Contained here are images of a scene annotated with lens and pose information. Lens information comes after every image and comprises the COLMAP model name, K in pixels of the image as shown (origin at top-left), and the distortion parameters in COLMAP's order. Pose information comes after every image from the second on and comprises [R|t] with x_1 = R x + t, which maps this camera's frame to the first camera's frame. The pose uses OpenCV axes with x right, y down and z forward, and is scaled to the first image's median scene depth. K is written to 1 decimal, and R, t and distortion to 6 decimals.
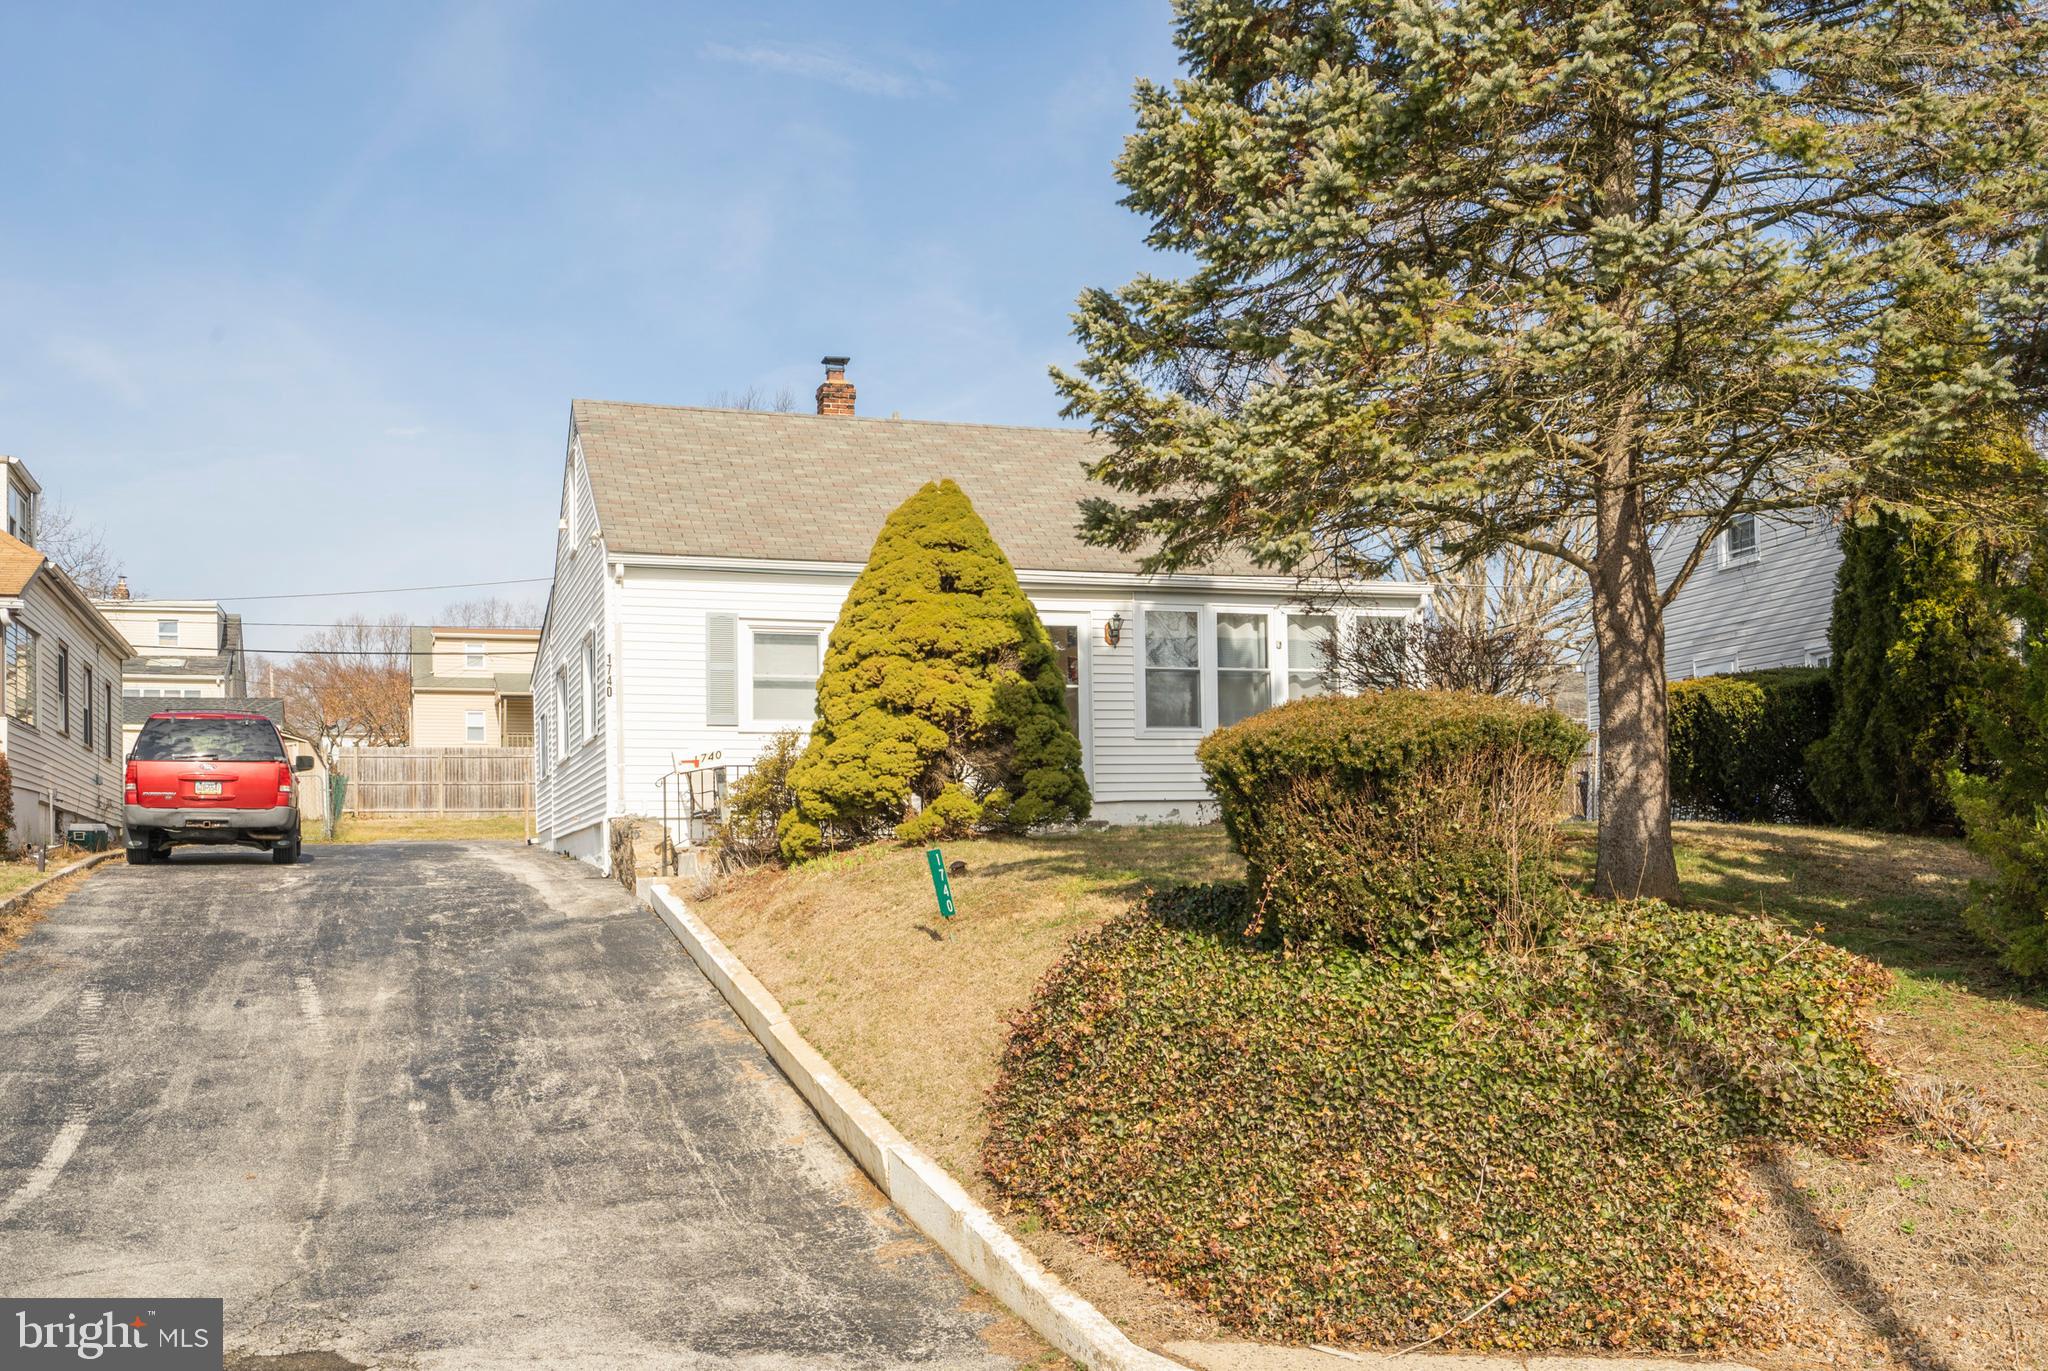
lens RADIAL K [[1979.1, 0, 1057.5], [0, 1979.1, 859.6], [0, 0, 1]] dist [-0.011933, 0.010909]
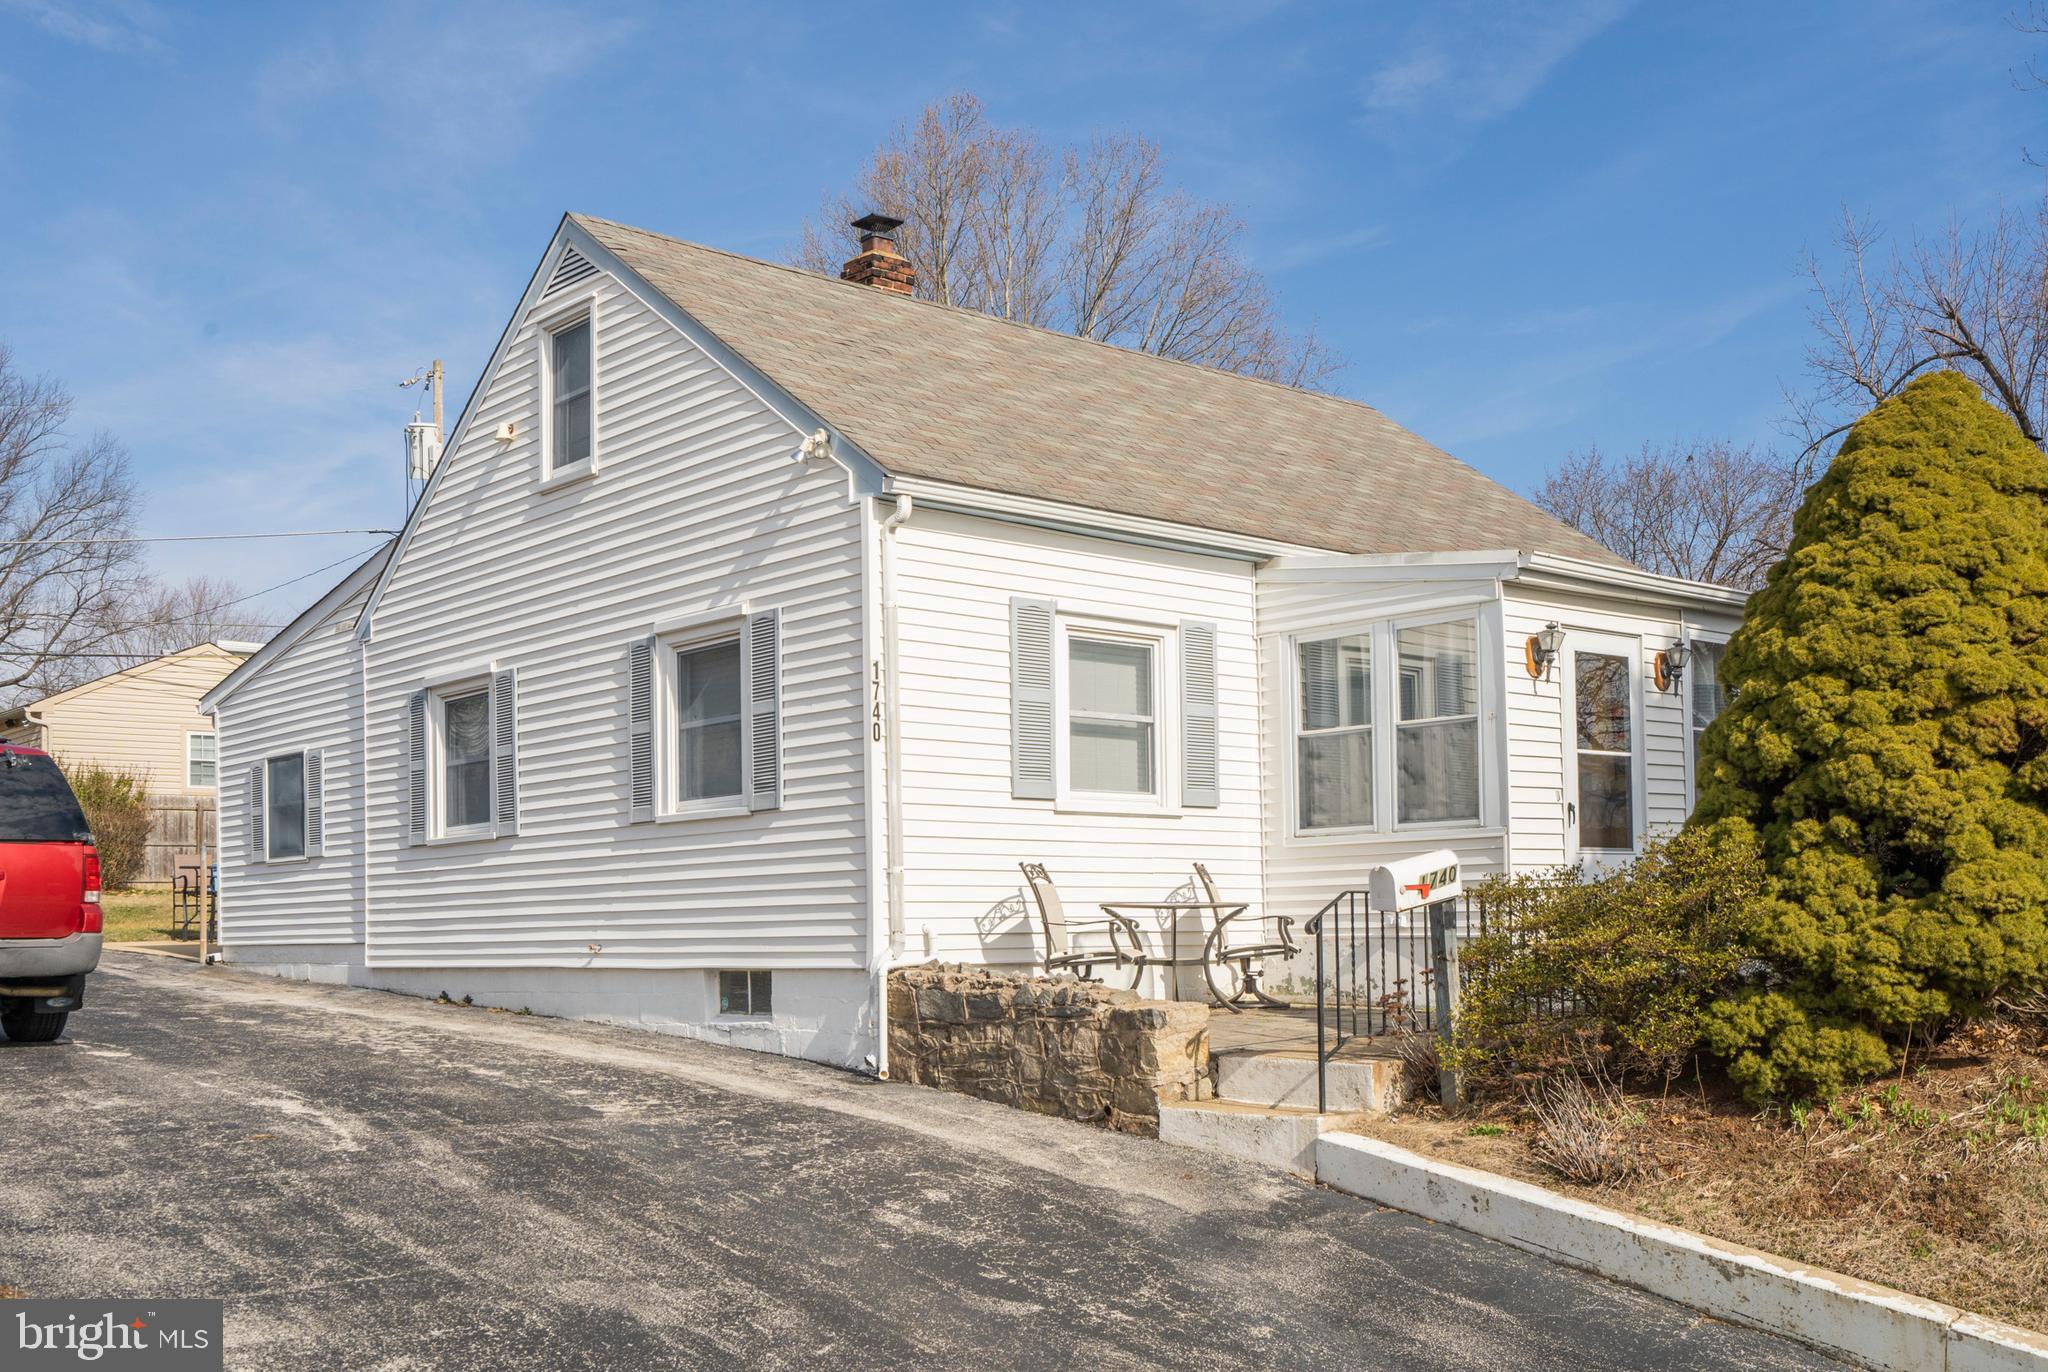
lens RADIAL K [[2025.3, 0, 1020.6], [0, 2025.3, 883.3], [0, 0, 1]] dist [0.004136, -0.001879]
pose [[0.925177, 0.011325, 0.379366, -0.432326], [-0.005748, 0.999858, -0.015828, -0.038160], [-0.379492, 0.012463, 0.925111, 0.514525]]
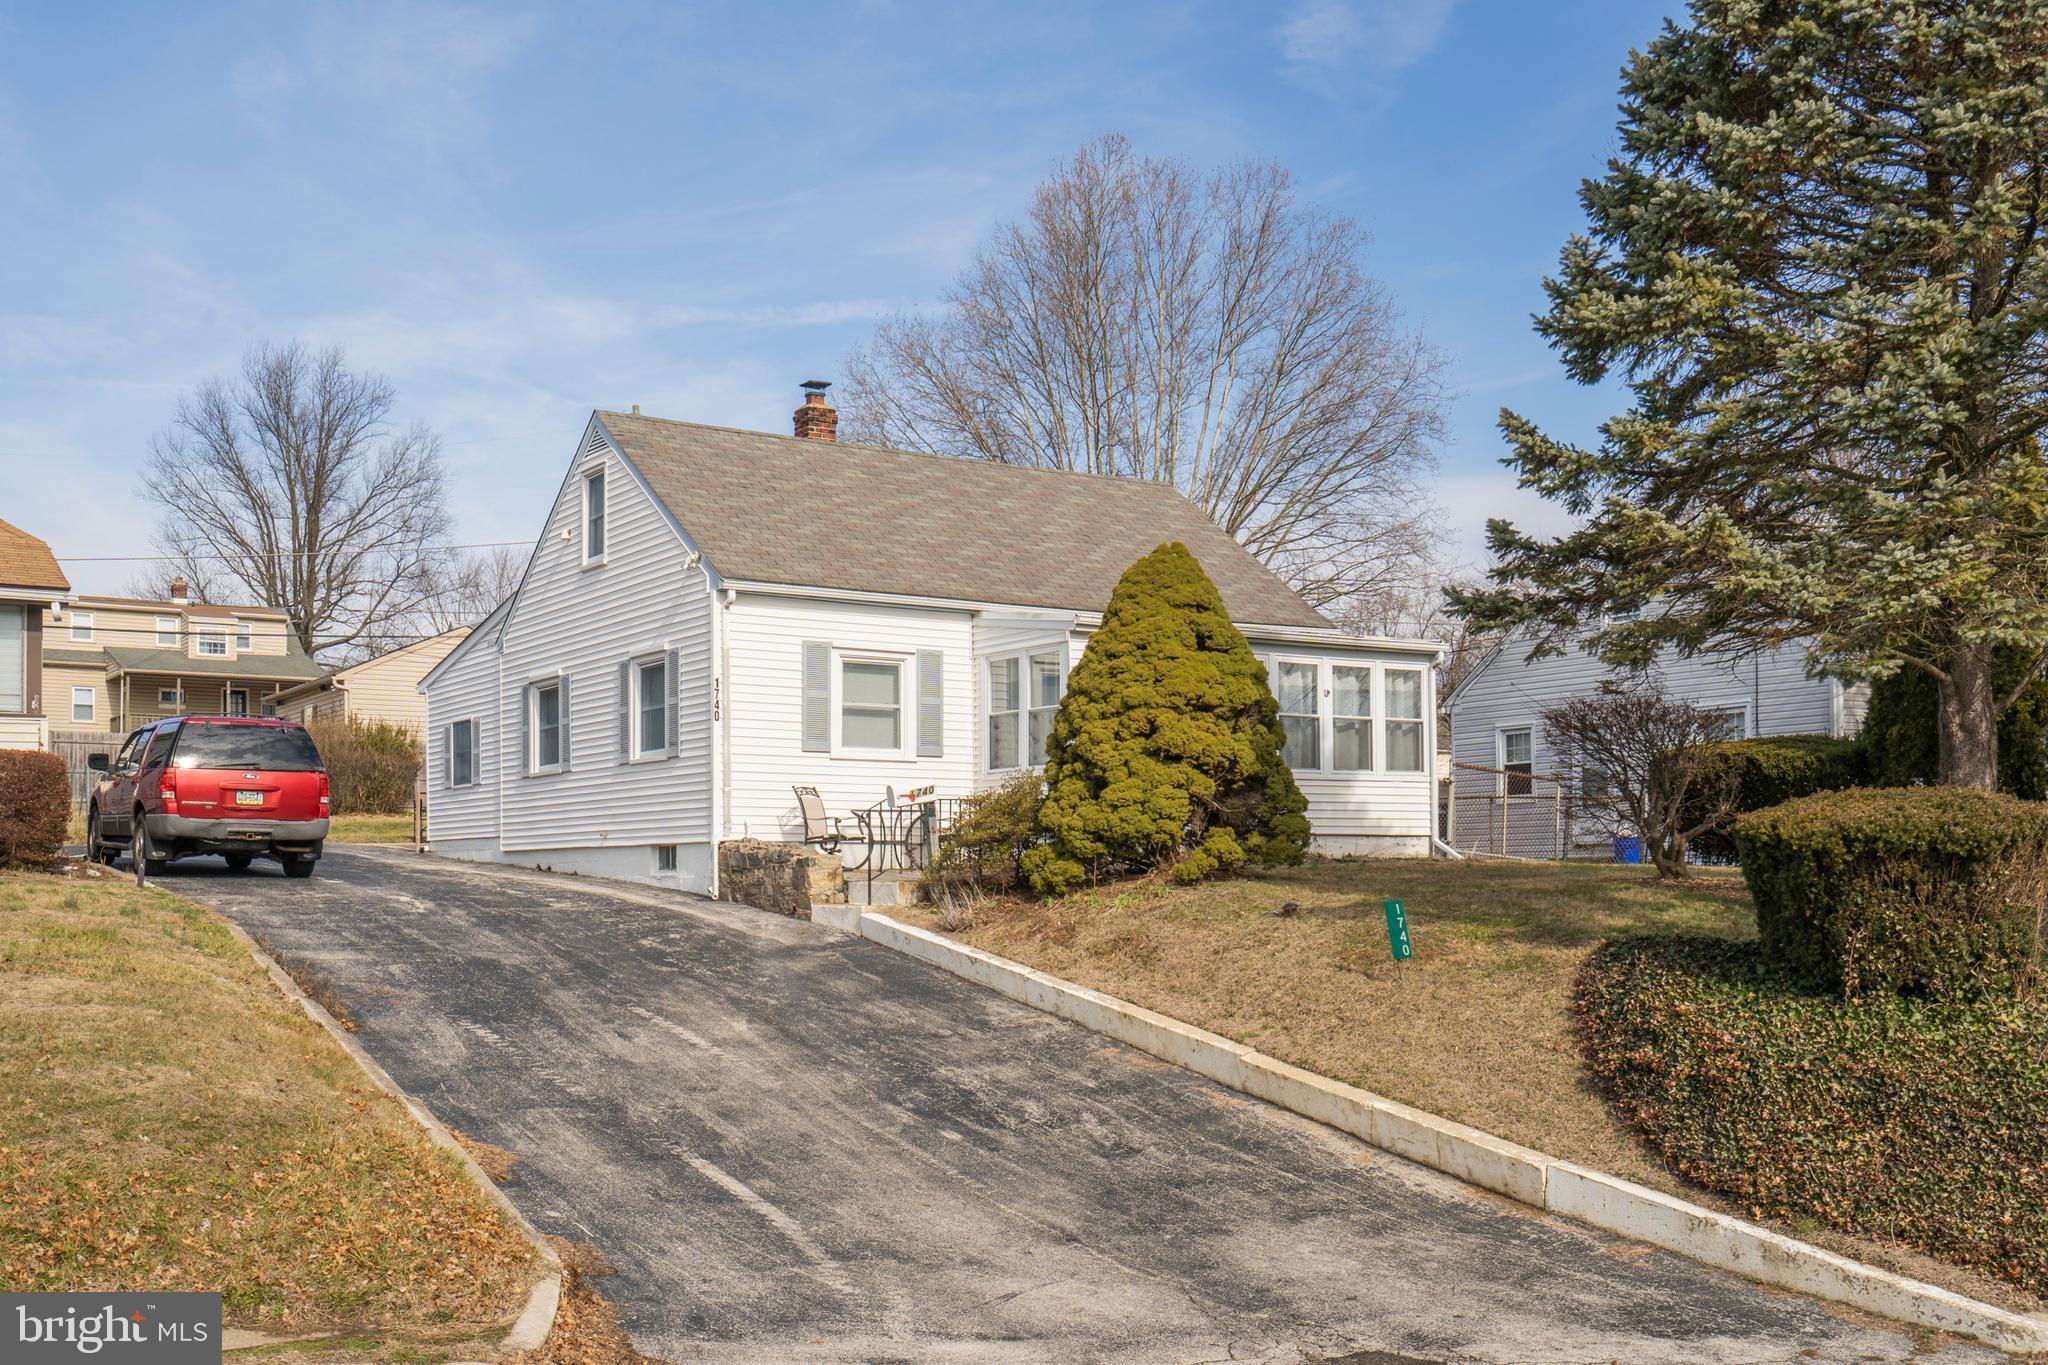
lens RADIAL K [[2025.3, 0, 1020.6], [0, 2025.3, 879.8], [0, 0, 1]] dist [0.004136, -0.001879]
pose [[0.970033, 0.014663, 0.242530, -0.353078], [-0.017840, 0.999781, 0.010910, -0.016305], [-0.242317, -0.014910, 0.970083, -0.048201]]
